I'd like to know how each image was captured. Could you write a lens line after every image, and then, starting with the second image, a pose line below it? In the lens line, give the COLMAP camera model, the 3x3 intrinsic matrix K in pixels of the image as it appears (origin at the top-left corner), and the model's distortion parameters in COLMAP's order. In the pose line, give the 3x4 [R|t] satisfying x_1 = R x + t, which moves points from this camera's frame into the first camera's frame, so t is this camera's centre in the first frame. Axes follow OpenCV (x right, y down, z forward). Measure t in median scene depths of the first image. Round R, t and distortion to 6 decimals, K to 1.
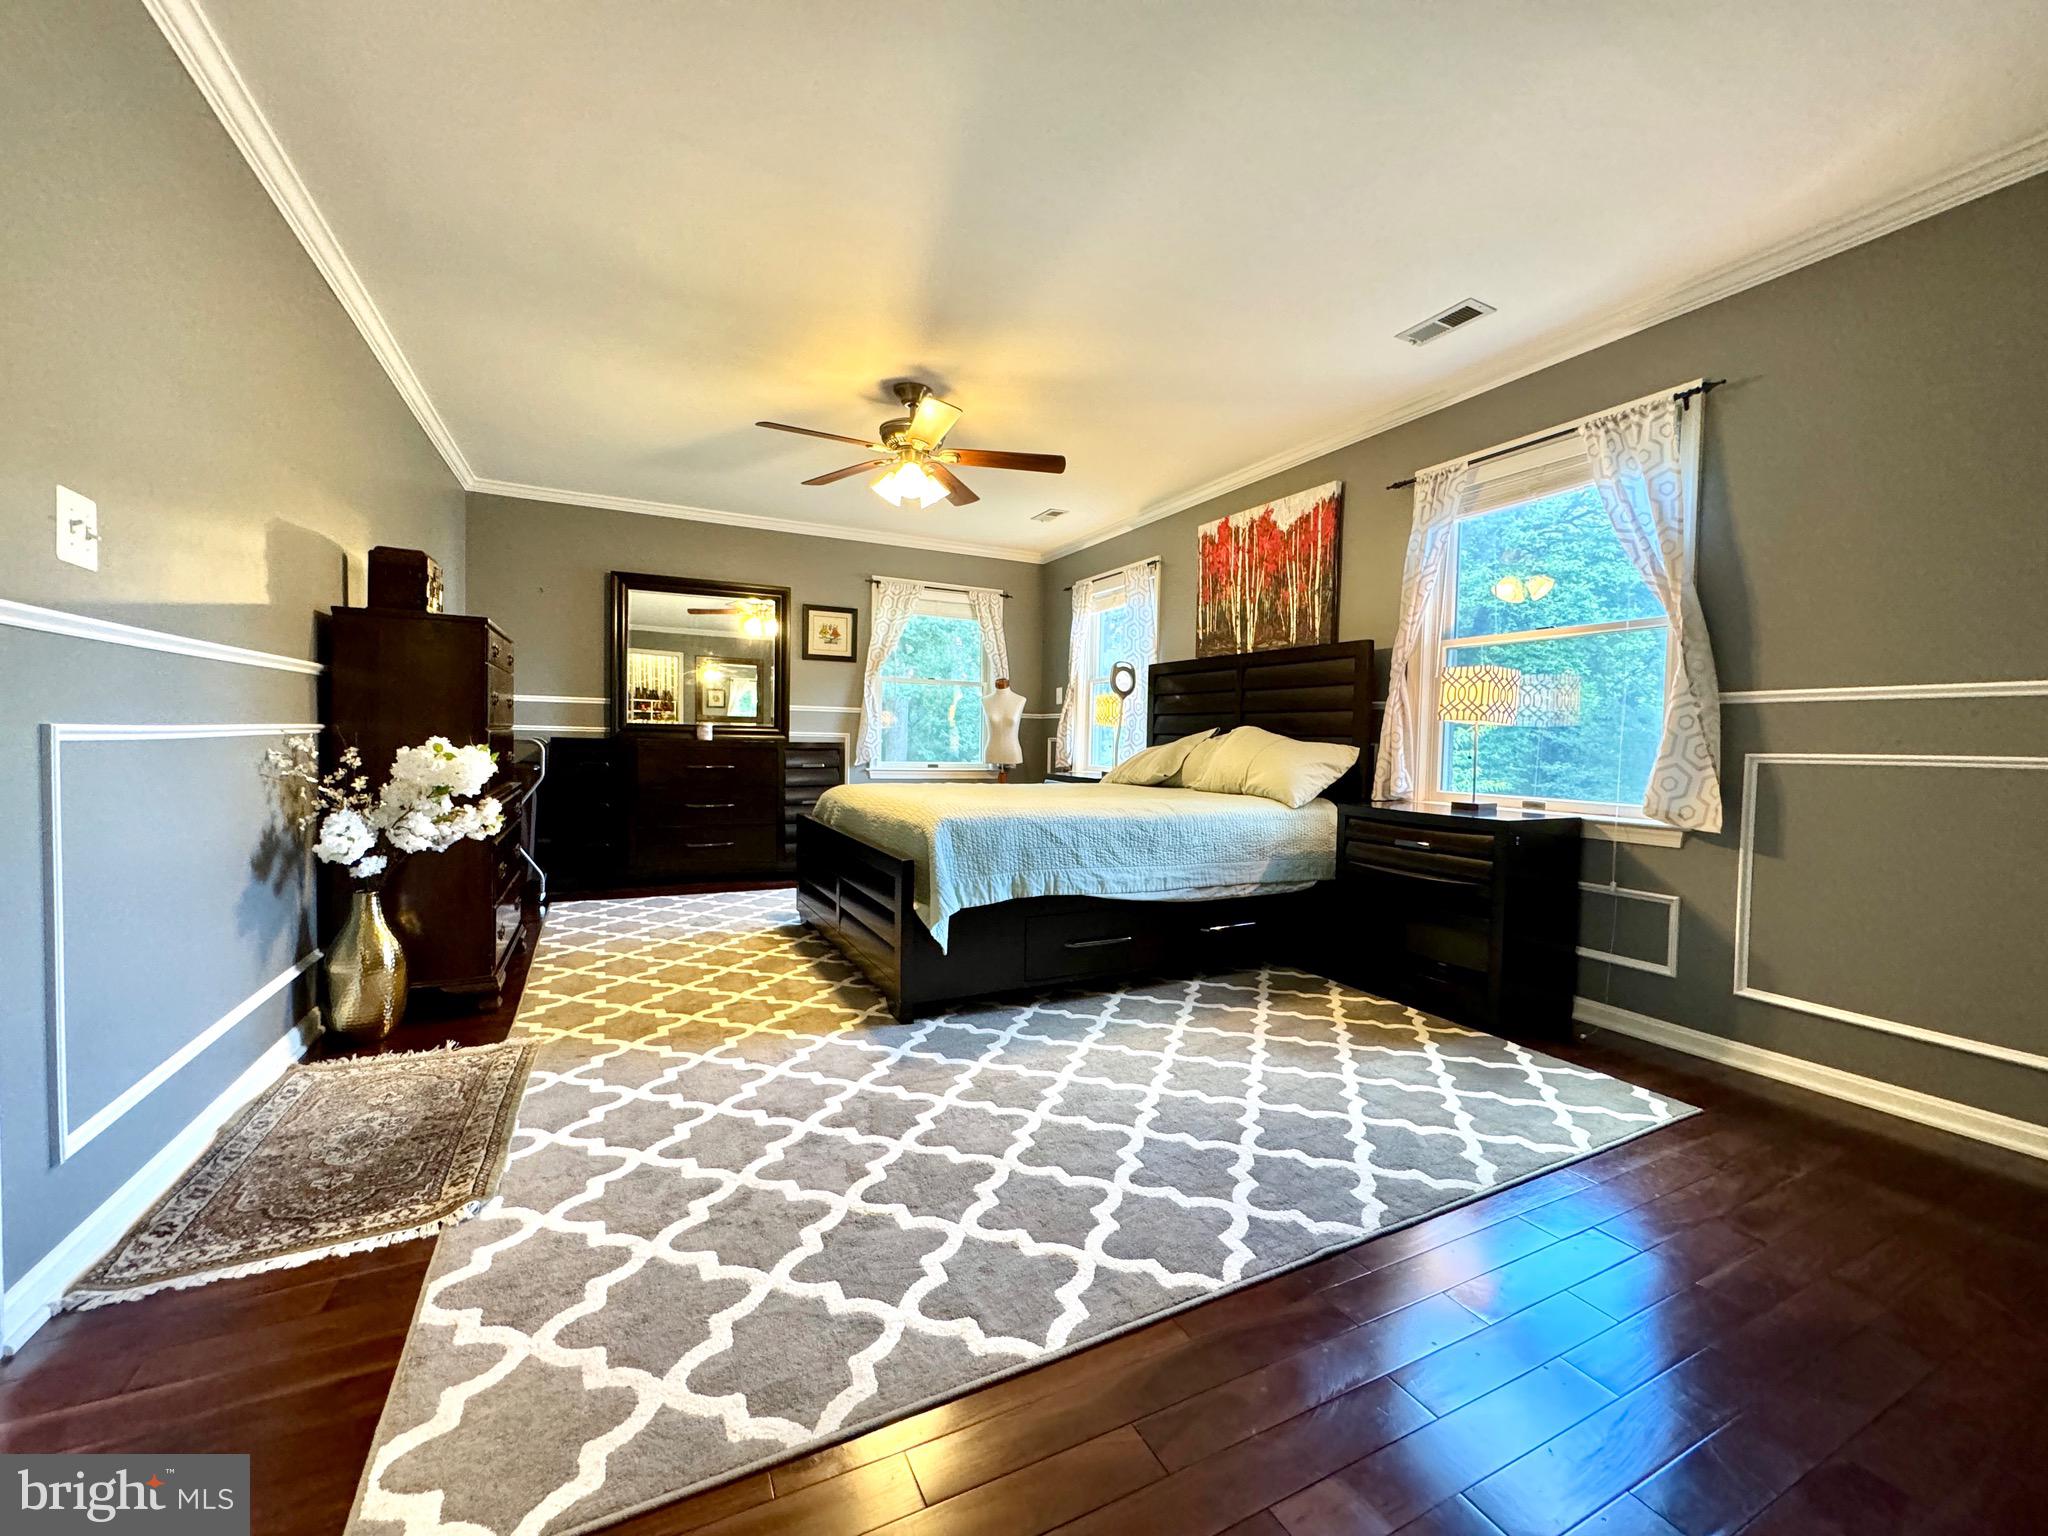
lens RADIAL K [[813.7, 0, 1022.6], [0, 813.7, 768.8], [0, 0, 1]] dist [-0.001371, -0.000315]
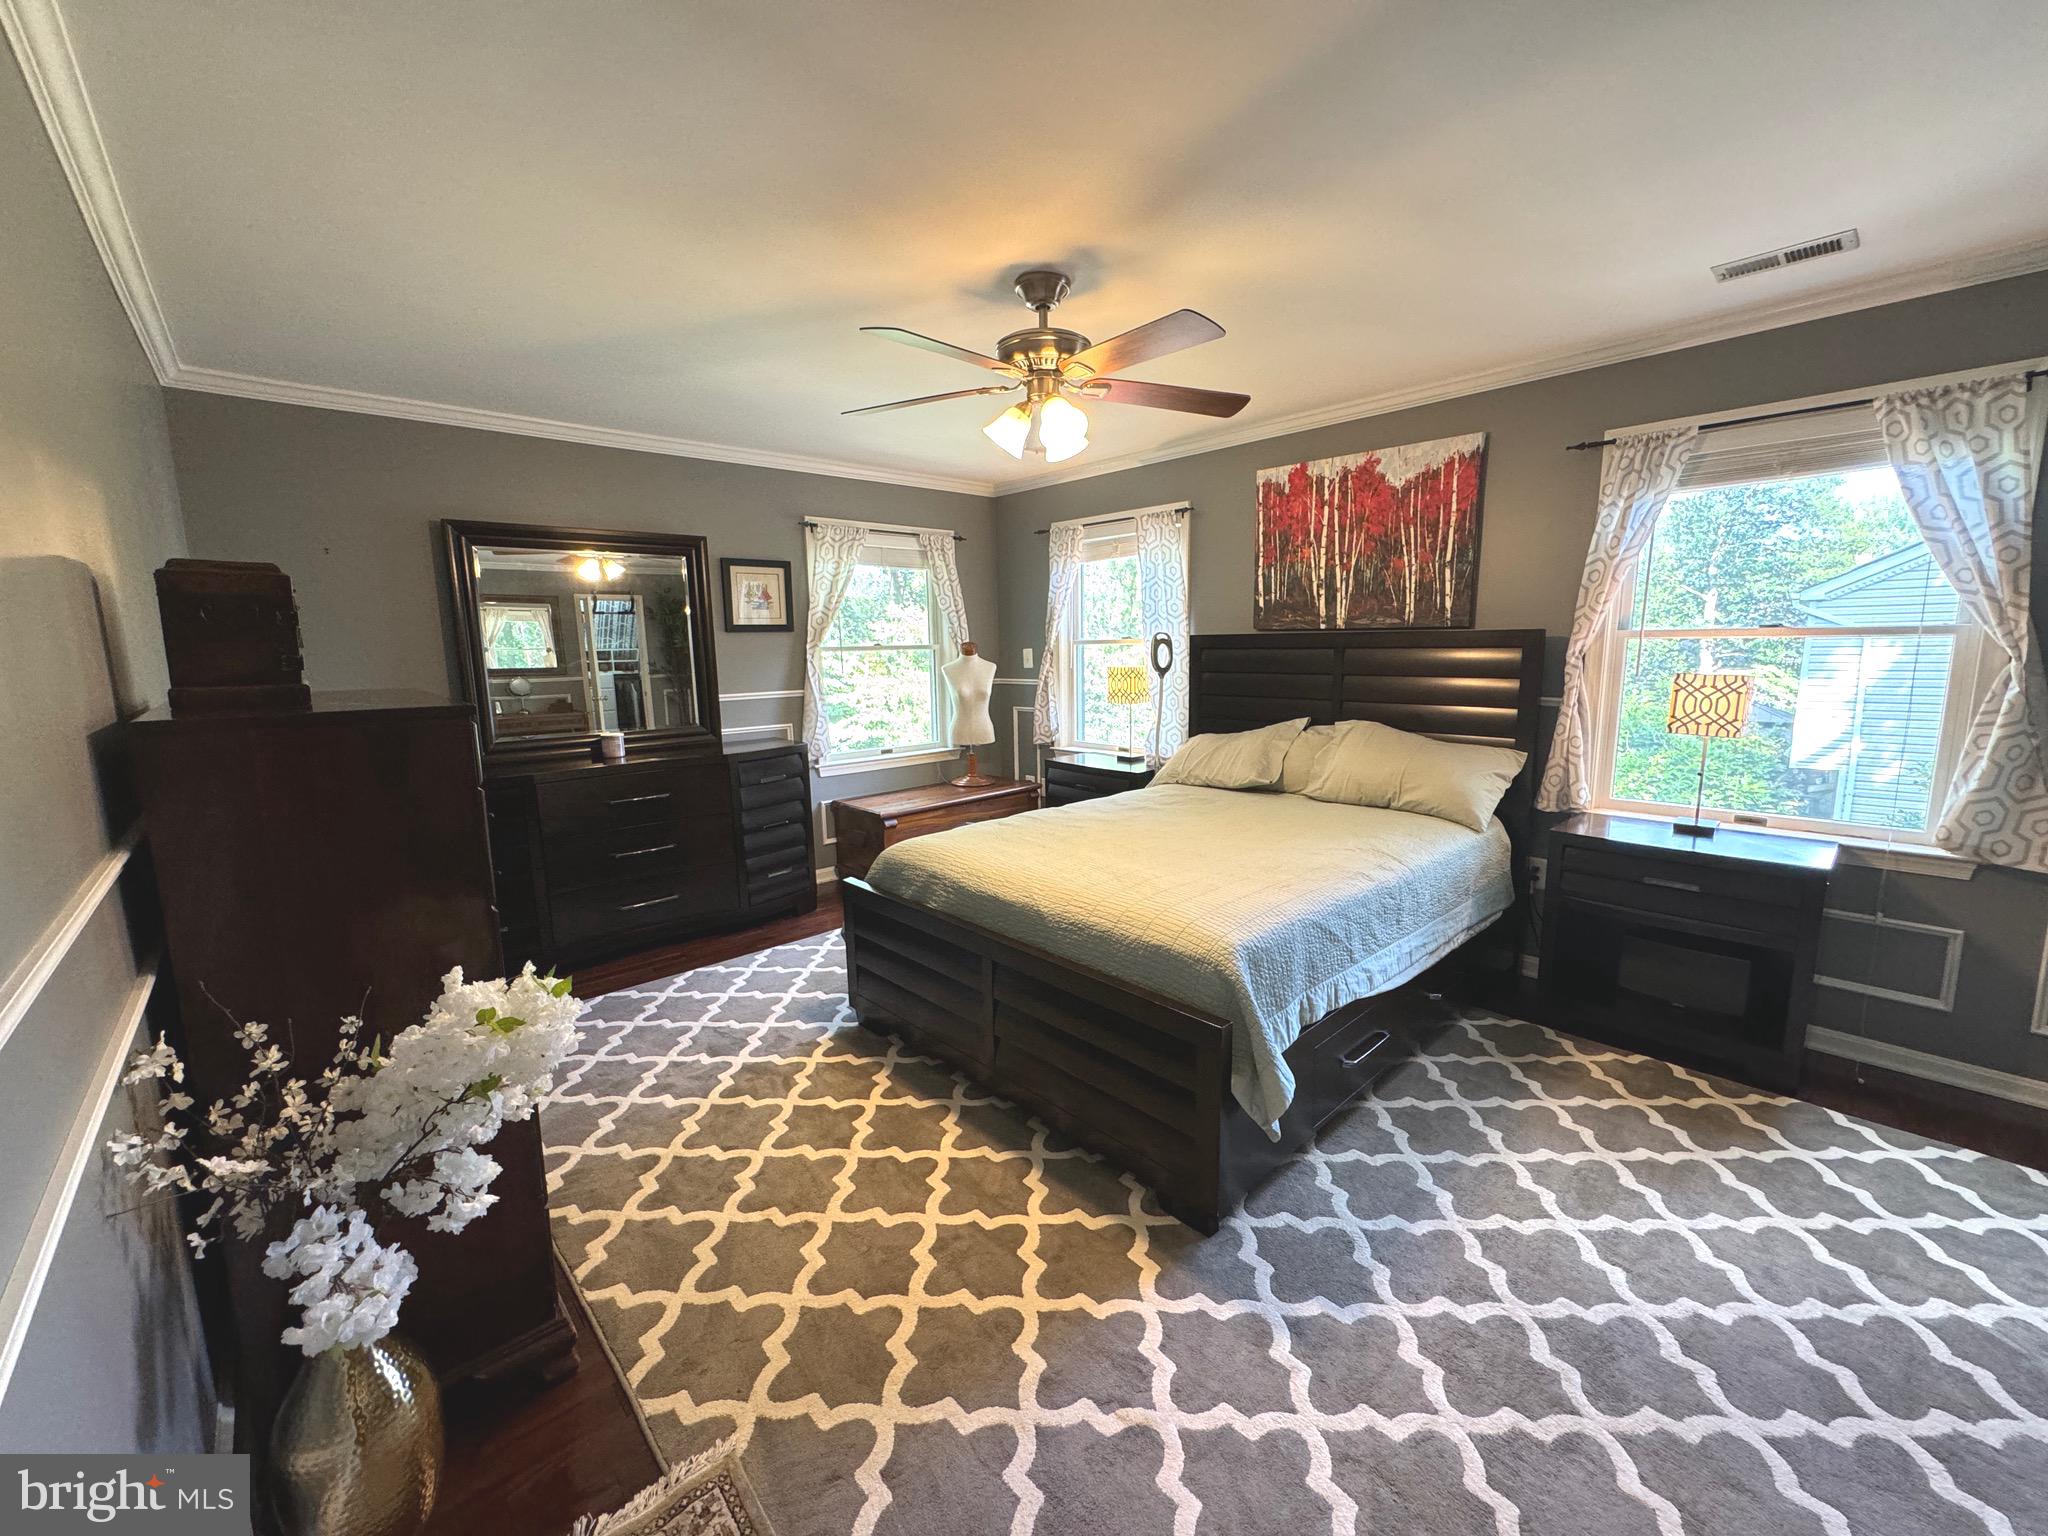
lens RADIAL K [[813.7, 0, 1023.5], [0, 813.7, 768.6], [0, 0, 1]] dist [-0.001371, -0.000315]
pose [[0.960653, -0.080400, 0.265861, -0.414257], [0.048282, 0.990954, 0.125219, -0.173258], [-0.273524, -0.107456, 0.955844, 0.361186]]
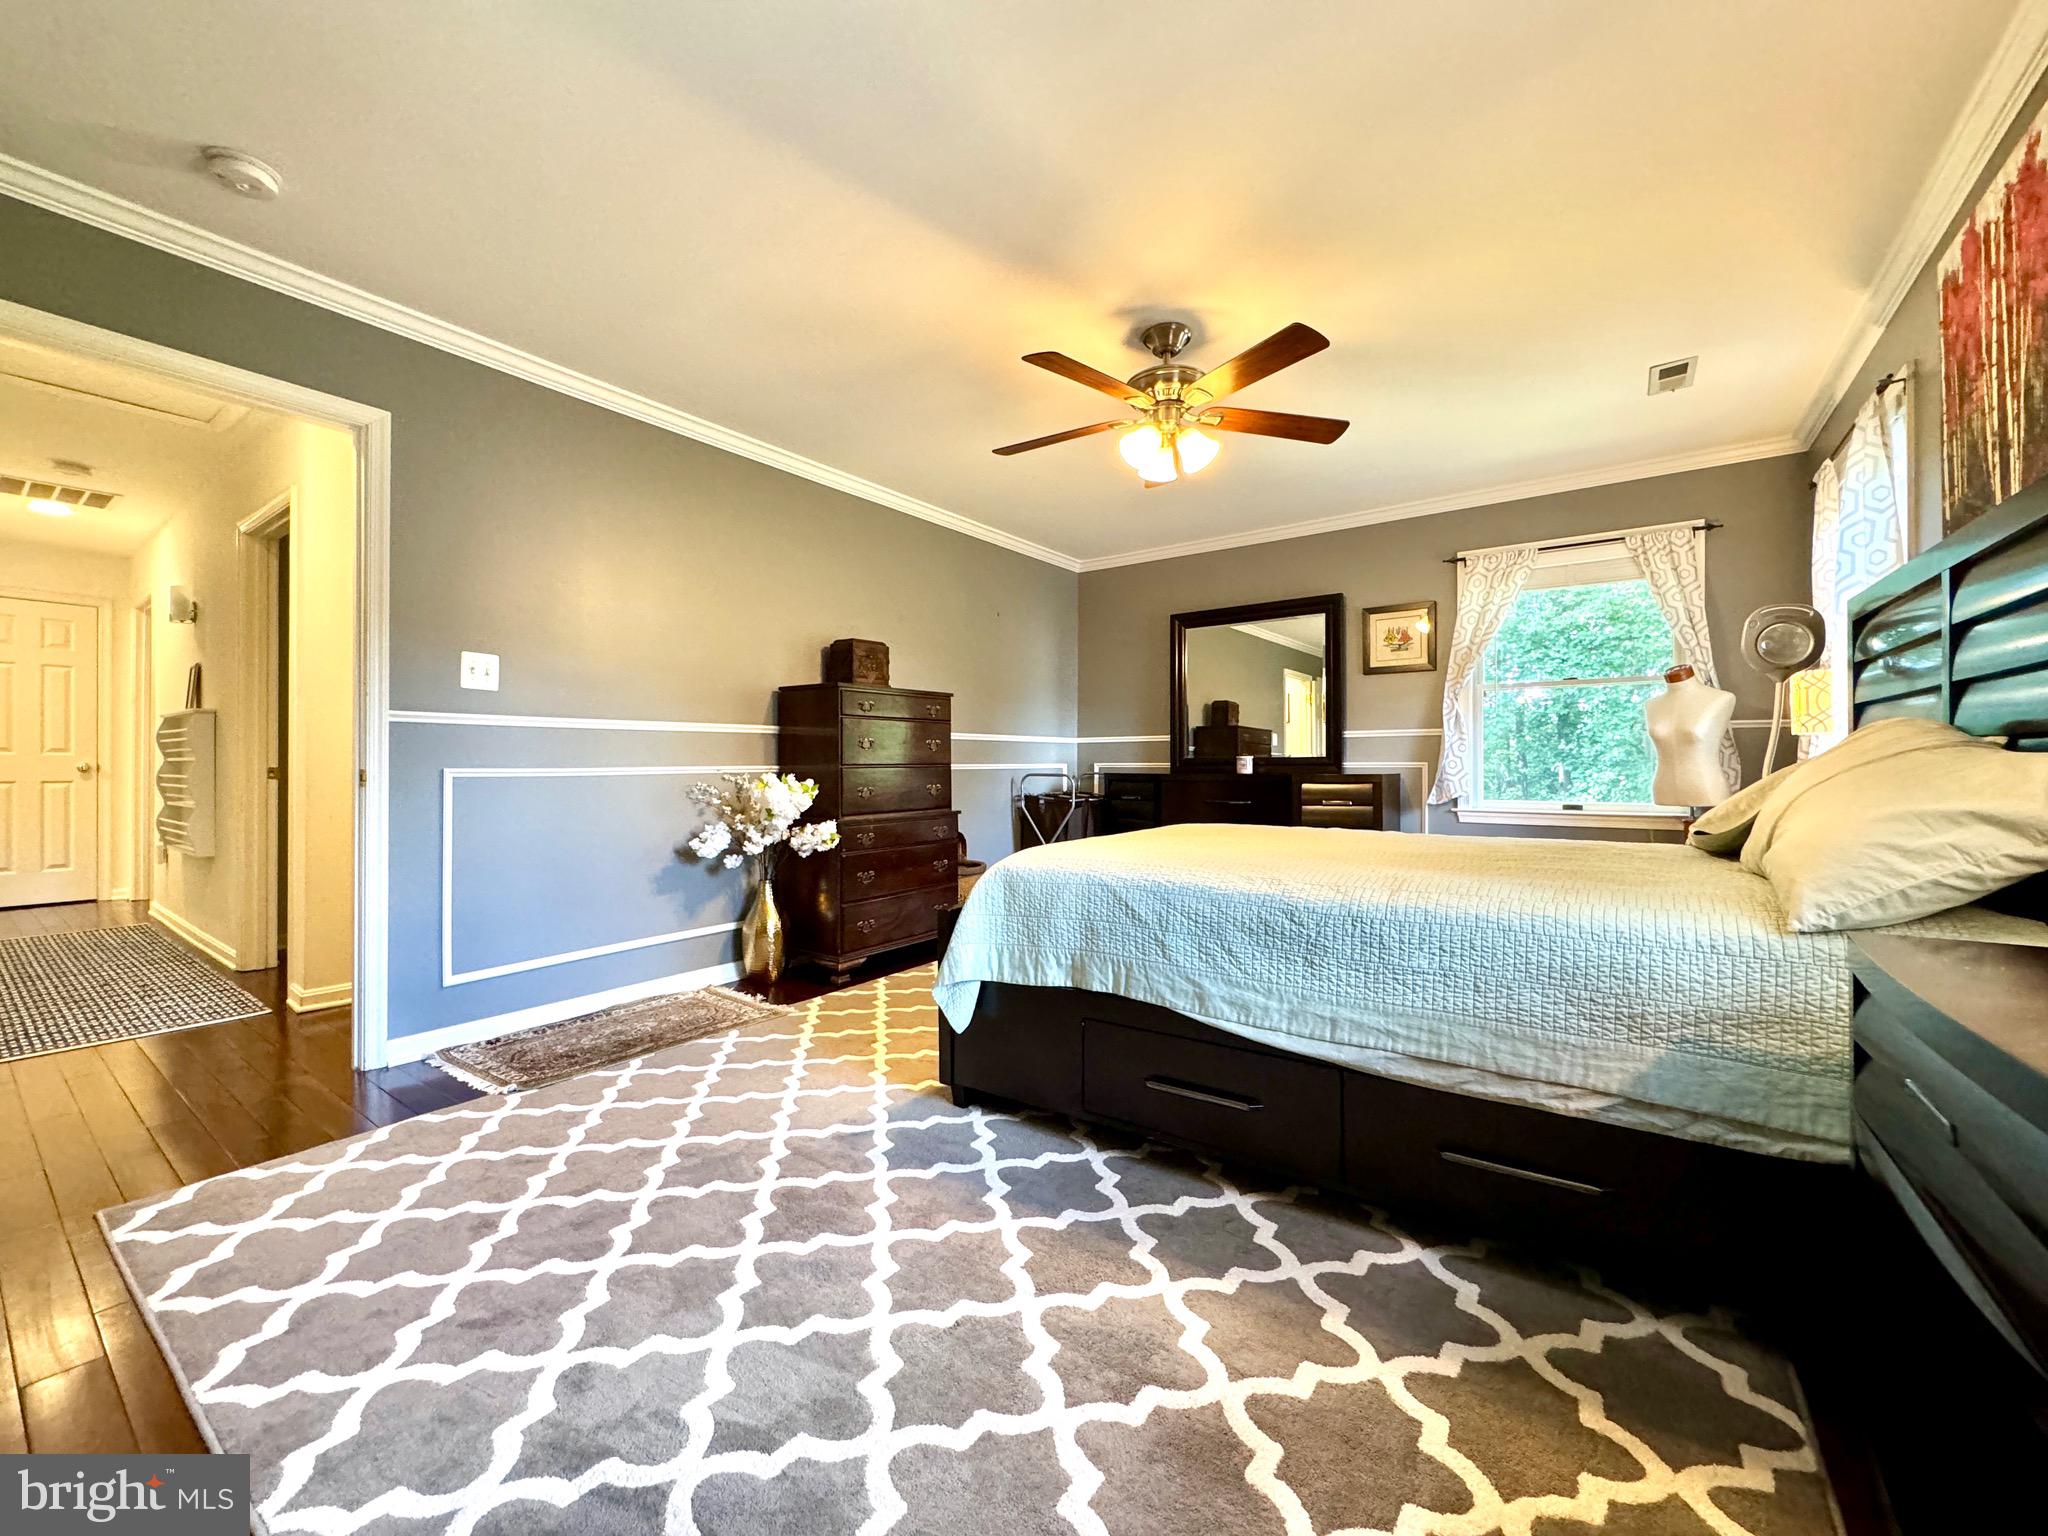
lens RADIAL K [[813.7, 0, 1024.7], [0, 813.7, 770.3], [0, 0, 1]] dist [-0.001371, -0.000315]
pose [[0.466990, -0.018301, -0.884073, 0.575484], [-0.020608, 0.999289, -0.031572, -0.007422], [0.884022, 0.032963, 0.466281, 0.590374]]
